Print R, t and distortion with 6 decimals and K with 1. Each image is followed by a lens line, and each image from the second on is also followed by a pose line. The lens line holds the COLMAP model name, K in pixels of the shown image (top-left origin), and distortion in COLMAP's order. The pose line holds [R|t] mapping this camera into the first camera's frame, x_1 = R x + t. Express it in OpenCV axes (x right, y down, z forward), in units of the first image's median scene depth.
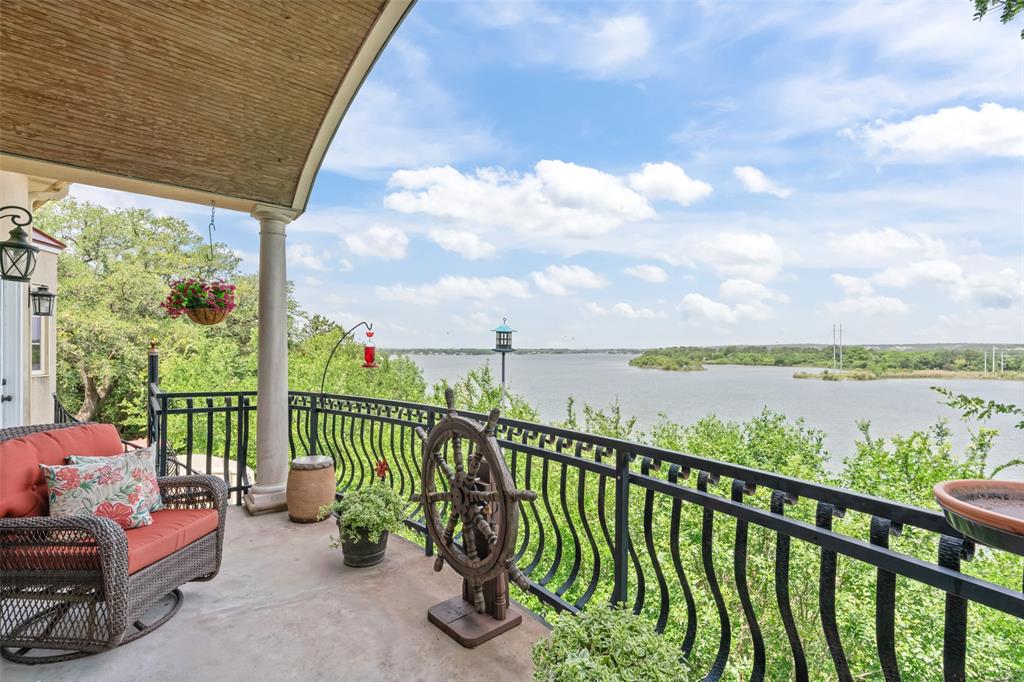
lens RADIAL K [[462.3, 0, 512.0], [0, 462.3, 341.0], [0, 0, 1]] dist [-0.013297, 0.000436]
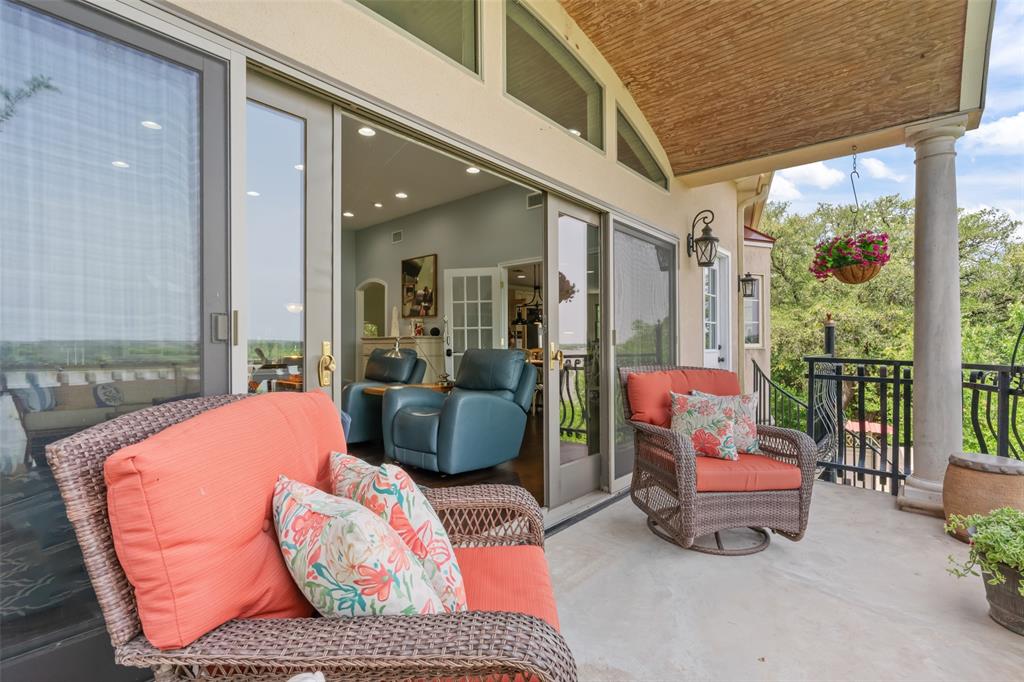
lens RADIAL K [[462.3, 0, 512.0], [0, 462.3, 341.0], [0, 0, 1]] dist [-0.013297, 0.000436]
pose [[0.168919, -0.006344, -0.985610, 0.125017], [0.018878, 0.999817, -0.003200, 0.071753], [0.985449, -0.018066, 0.169008, 0.191889]]
